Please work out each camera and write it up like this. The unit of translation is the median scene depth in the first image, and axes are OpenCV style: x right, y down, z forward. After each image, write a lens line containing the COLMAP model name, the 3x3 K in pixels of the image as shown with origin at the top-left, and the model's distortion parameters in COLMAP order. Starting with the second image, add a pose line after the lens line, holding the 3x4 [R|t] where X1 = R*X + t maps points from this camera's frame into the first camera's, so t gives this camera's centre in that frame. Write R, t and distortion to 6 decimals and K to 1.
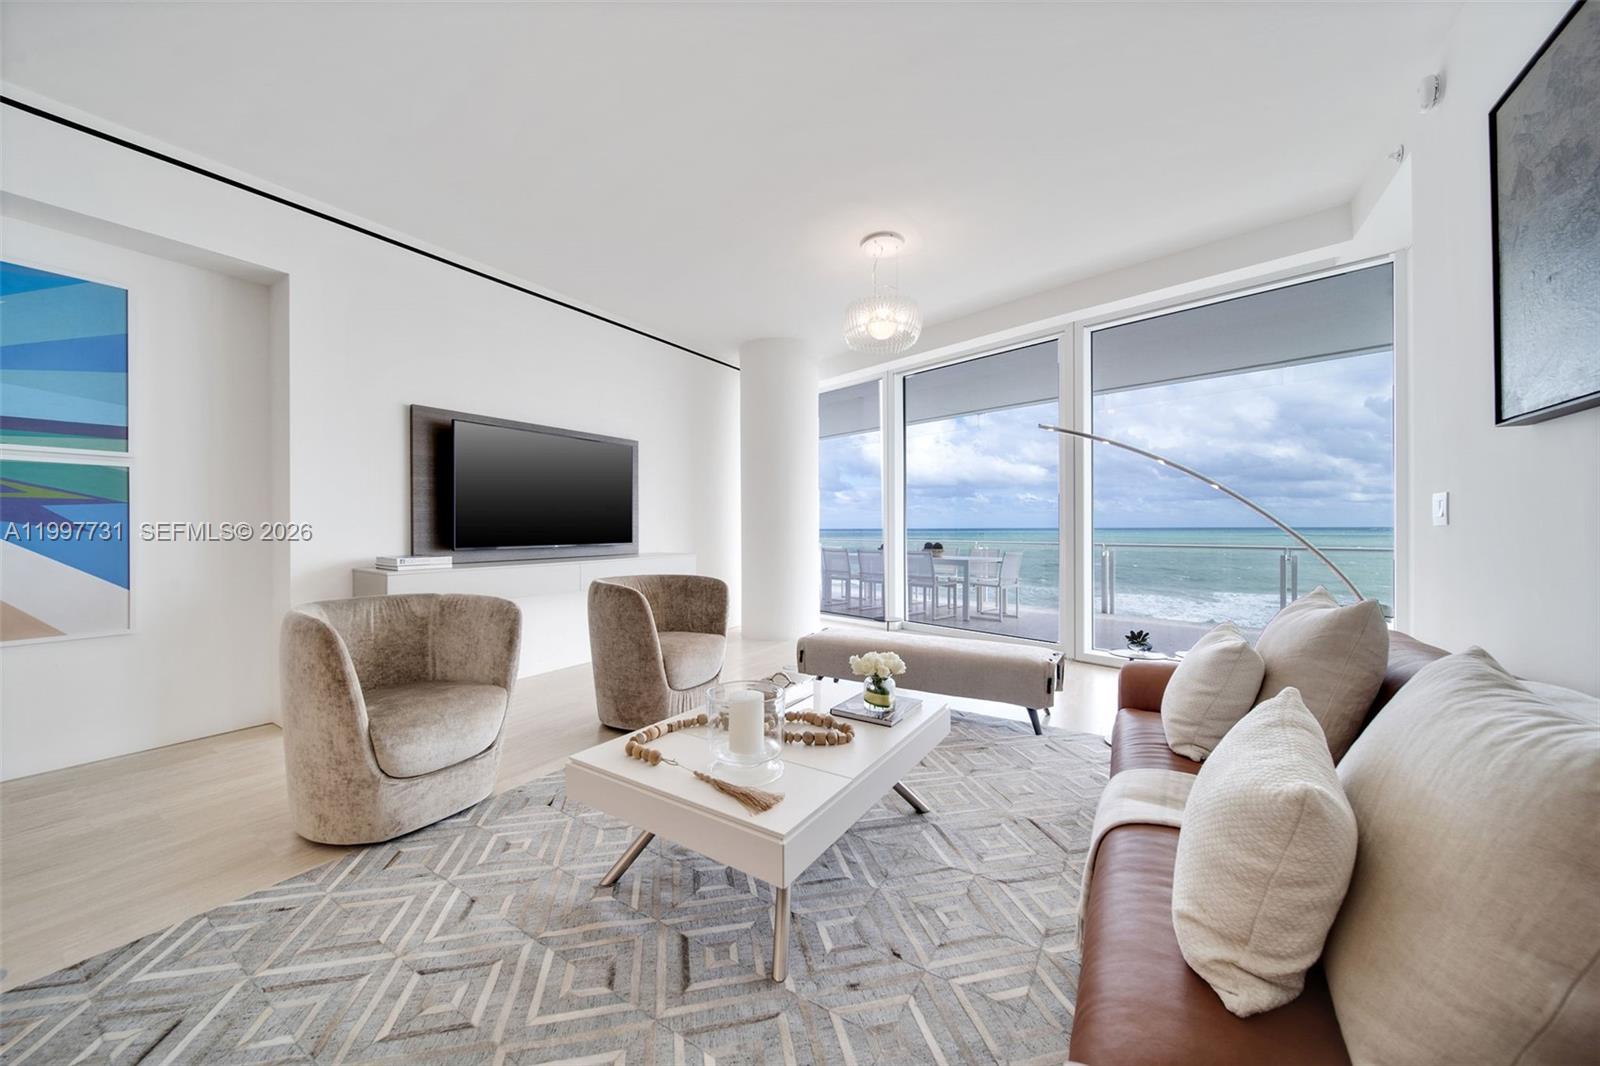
lens RADIAL K [[589.6, 0, 800.0], [0, 589.6, 533.0], [0, 0, 1]] dist [0.005646, -0.000144]
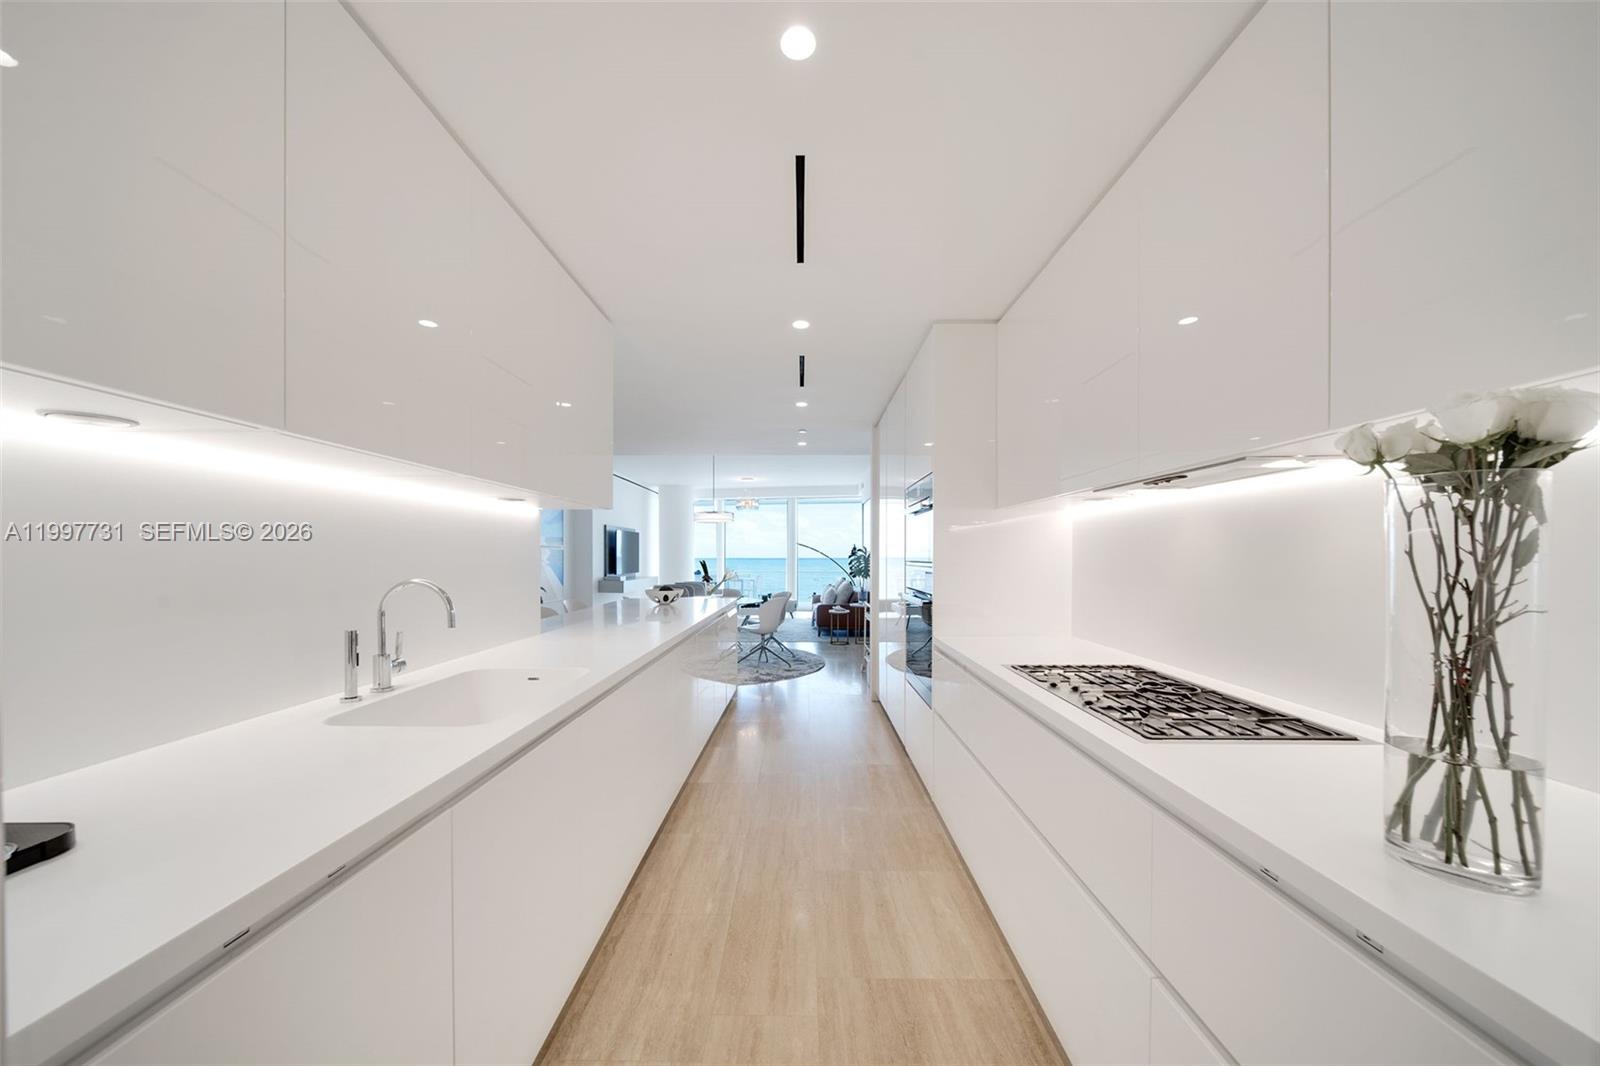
lens RADIAL K [[581.8, 0, 795.3], [0, 581.8, 557.6], [0, 0, 1]] dist [-0.000190, -0.000062]
pose [[0.839914, 0.006991, 0.542674, -1.480093], [-0.001038, 0.999936, -0.011276, -0.024228], [-0.542718, 0.008908, 0.839868, -2.035837]]
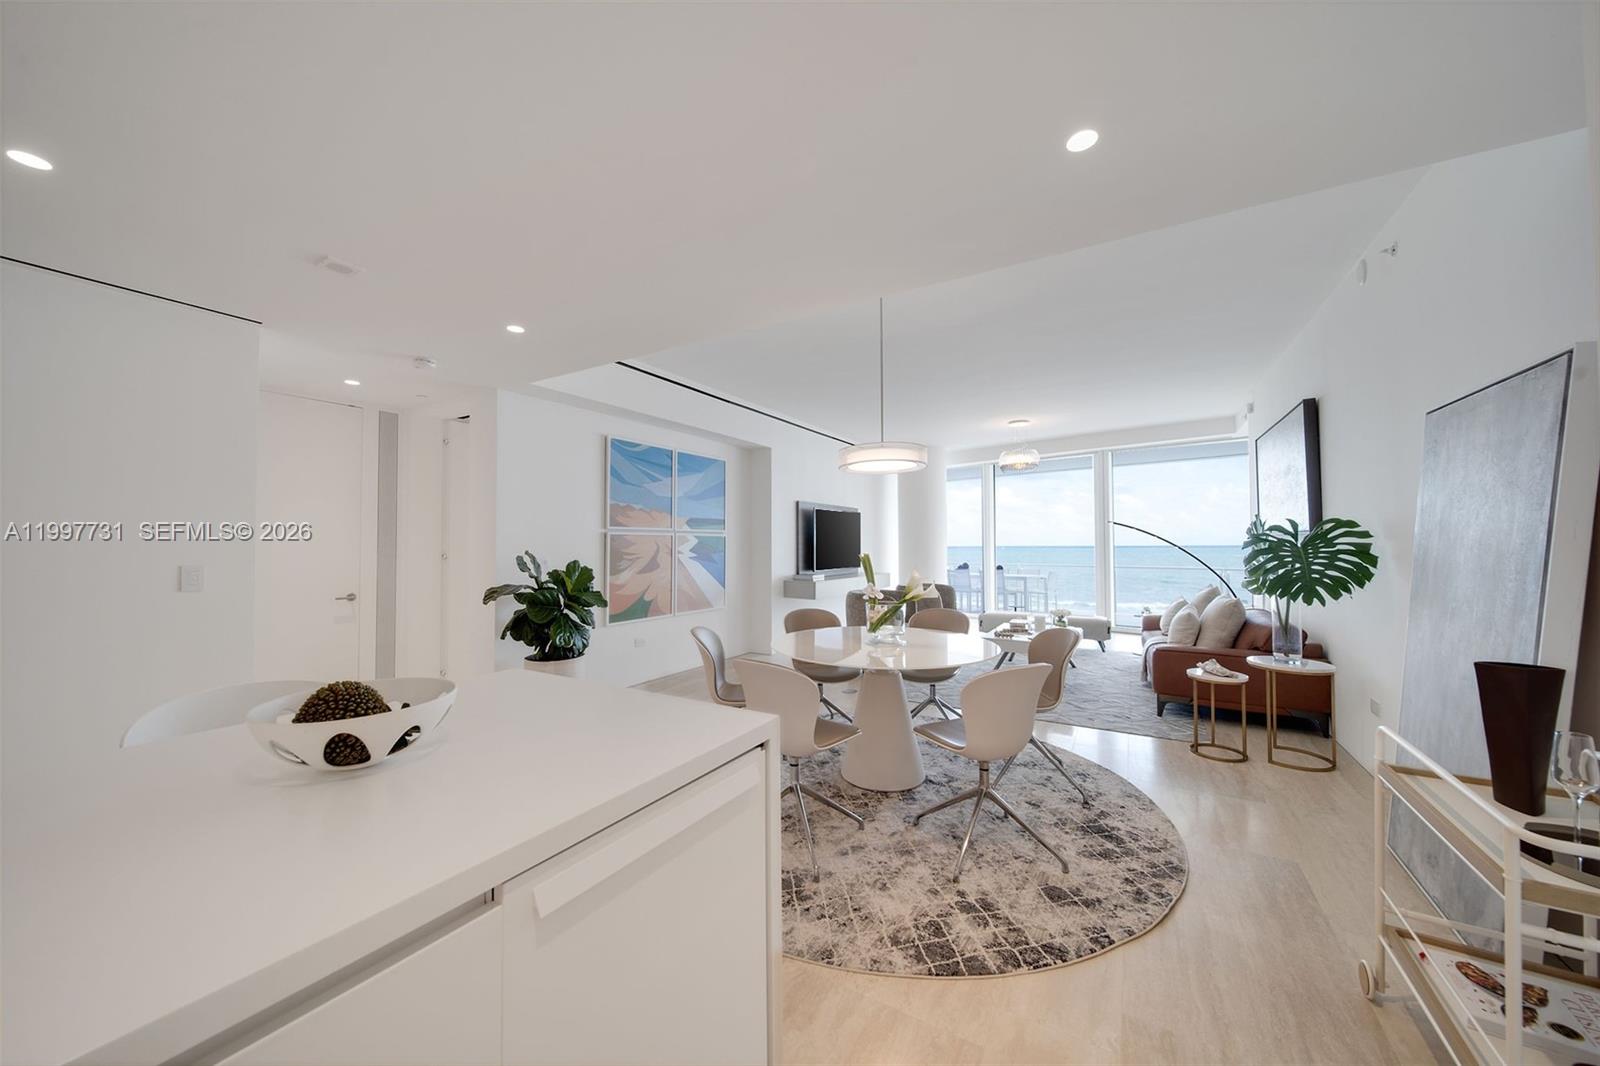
lens RADIAL K [[564.0, 0, 797.2], [0, 564.0, 530.4], [0, 0, 1]] dist [0.000579, 0.000007]
pose [[0.998691, 0.004472, 0.050949, -0.779241], [-0.002603, 0.999323, -0.036700, -0.043802], [-0.051078, 0.036519, 0.998027, -1.034091]]
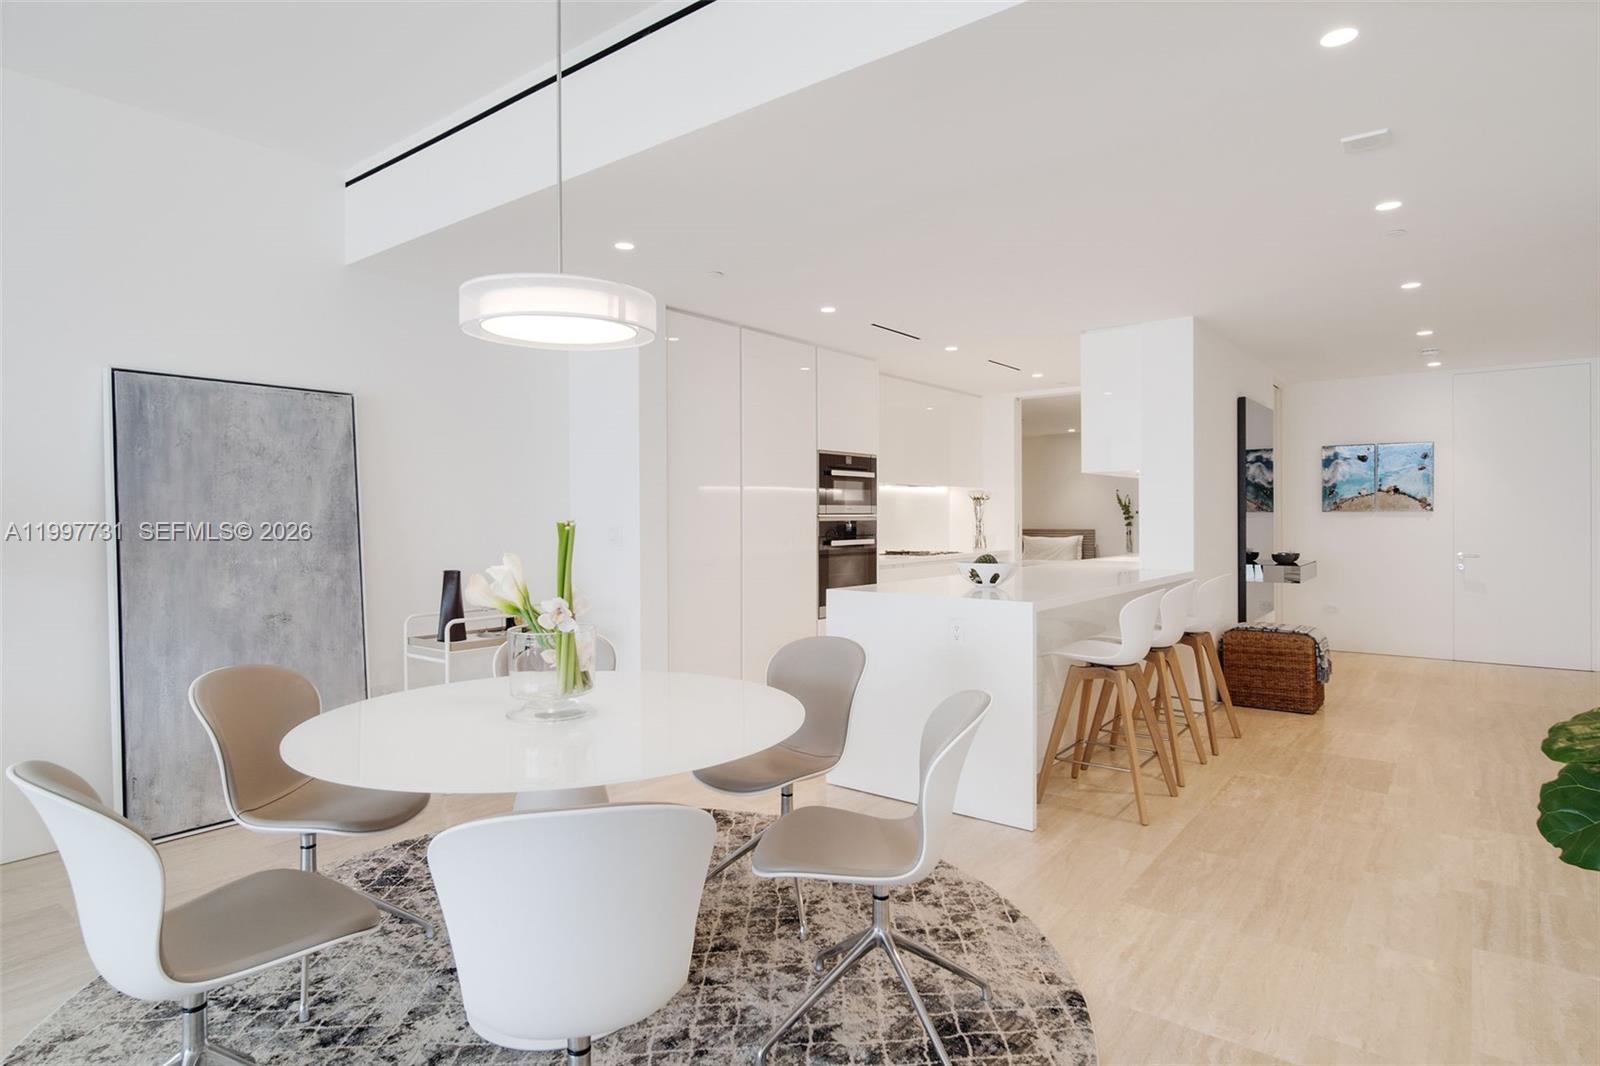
lens RADIAL K [[864.2, 0, 797.6], [0, 864.2, 520.6], [0, 0, 1]] dist [0.003181, 0.000117]
pose [[-0.997221, 0.012389, 0.073459, -0.818421], [0.013587, 0.999782, 0.015837, -0.046406], [-0.073247, 0.016792, -0.997172, 0.507720]]
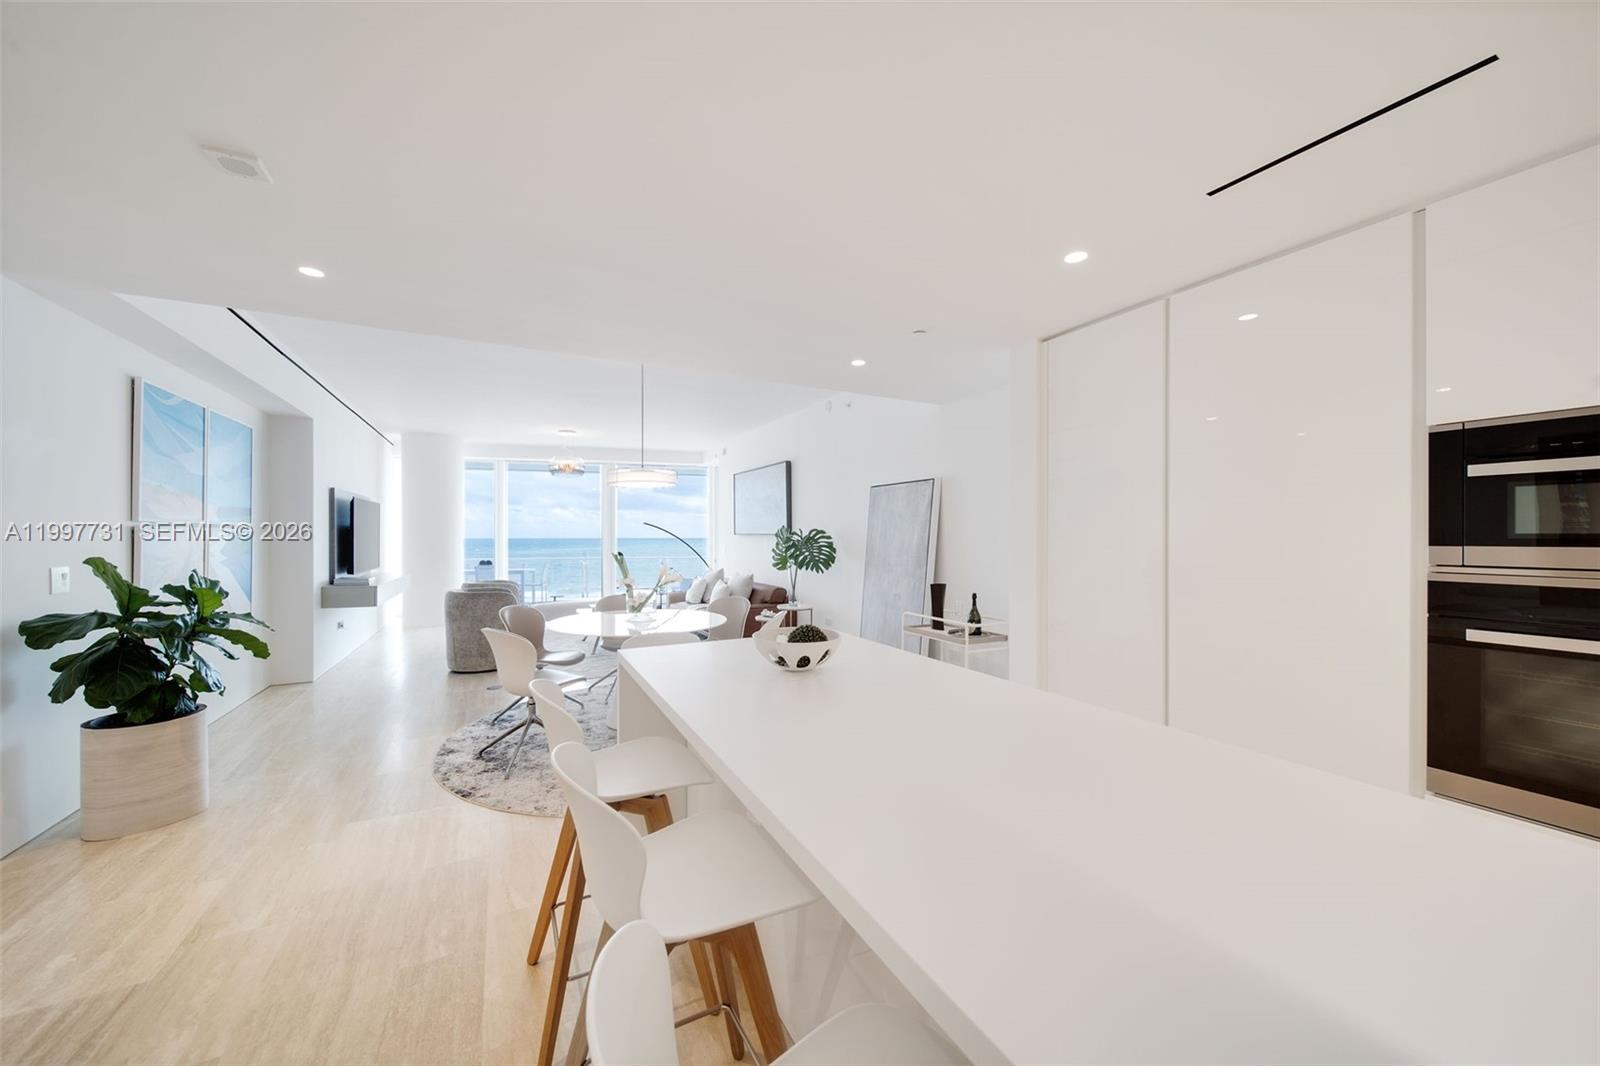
lens RADIAL K [[574.1, 0, 801.3], [0, 574.1, 536.2], [0, 0, 1]] dist [-0.000158, -0.000220]
pose [[0.480251, 0.007078, 0.877103, -1.491895], [0.006041, 0.999917, -0.011377, -0.055961], [-0.877111, 0.010763, 0.480168, -0.998614]]
